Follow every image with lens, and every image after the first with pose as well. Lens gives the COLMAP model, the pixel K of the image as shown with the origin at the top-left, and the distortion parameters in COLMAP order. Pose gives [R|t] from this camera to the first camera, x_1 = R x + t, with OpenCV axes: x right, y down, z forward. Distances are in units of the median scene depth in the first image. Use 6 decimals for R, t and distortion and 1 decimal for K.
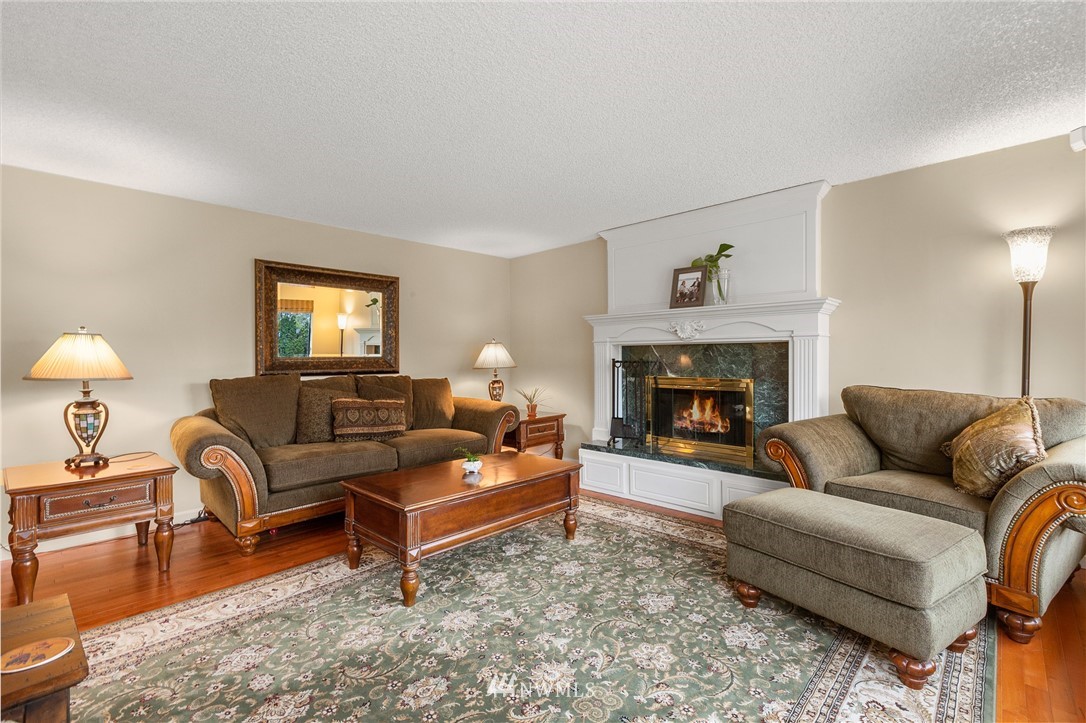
lens RADIAL K [[487.5, 0, 539.4], [0, 487.5, 348.4], [0, 0, 1]] dist [0.003222, -0.000632]
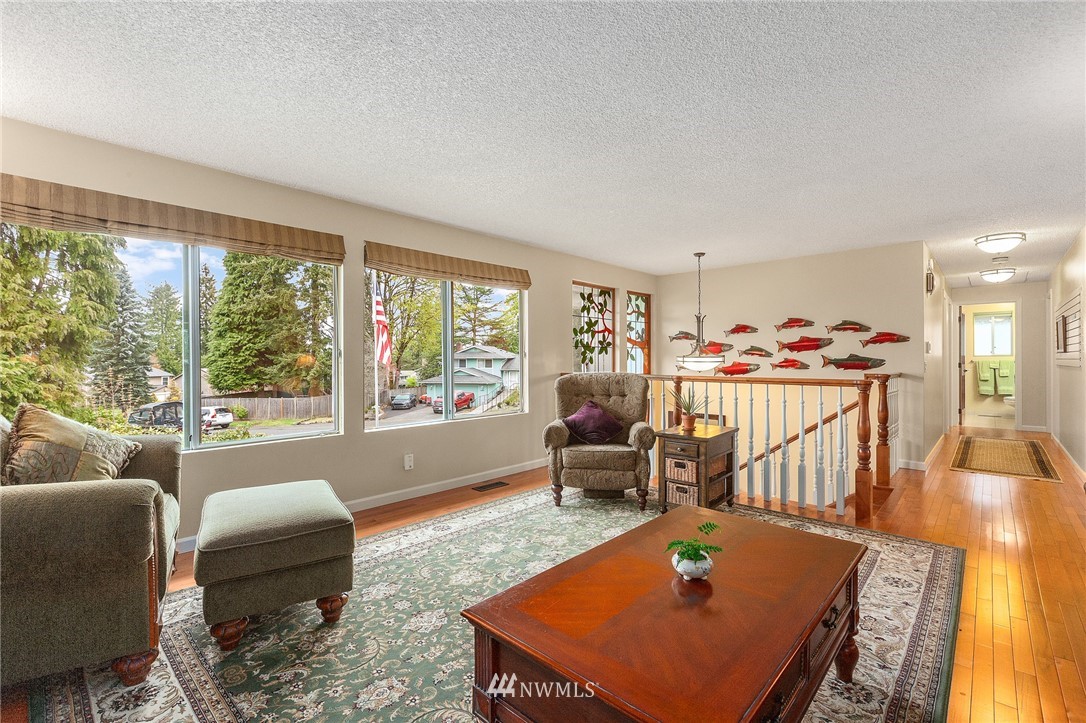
lens RADIAL K [[481.1, 0, 537.5], [0, 481.1, 360.0], [0, 0, 1]] dist [0.002930, -0.003254]
pose [[-0.999911, 0.010151, -0.008694, 0.027205], [0.010323, 0.999747, -0.019978, 0.035473], [0.008489, -0.020066, -0.999763, 1.617210]]
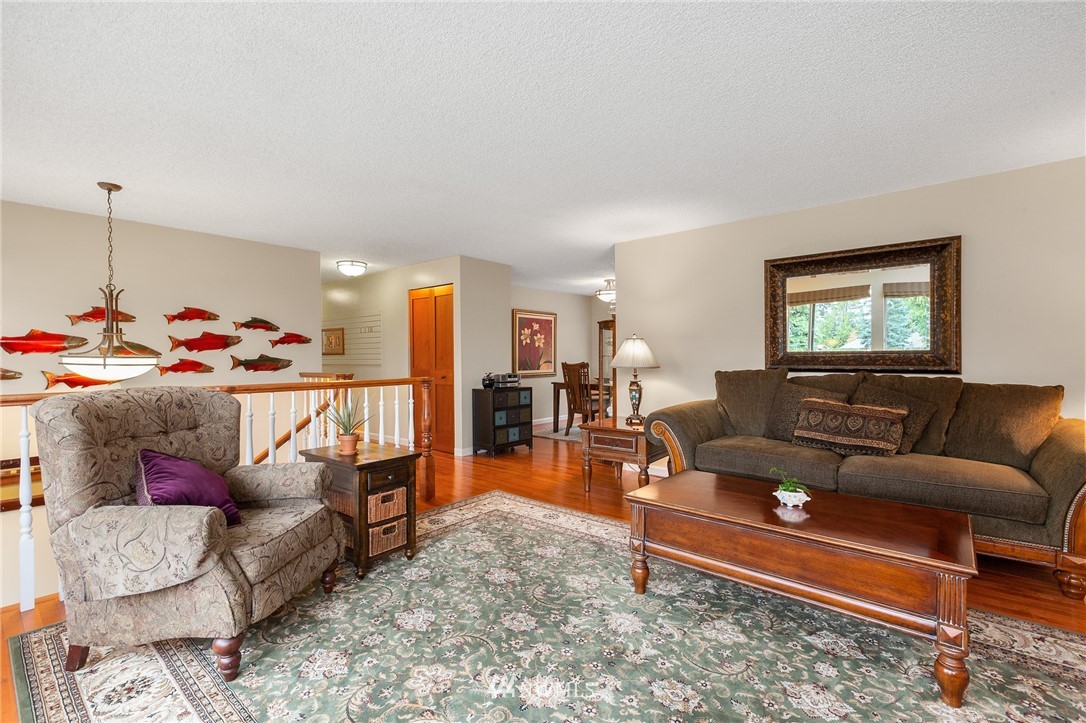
lens RADIAL K [[481.1, 0, 537.5], [0, 481.1, 360.0], [0, 0, 1]] dist [0.002930, -0.003254]
pose [[0.058460, 0.013426, -0.998199, 0.612646], [0.026631, 0.999533, 0.015004, 0.007380], [0.997934, -0.027460, 0.058075, 0.610892]]
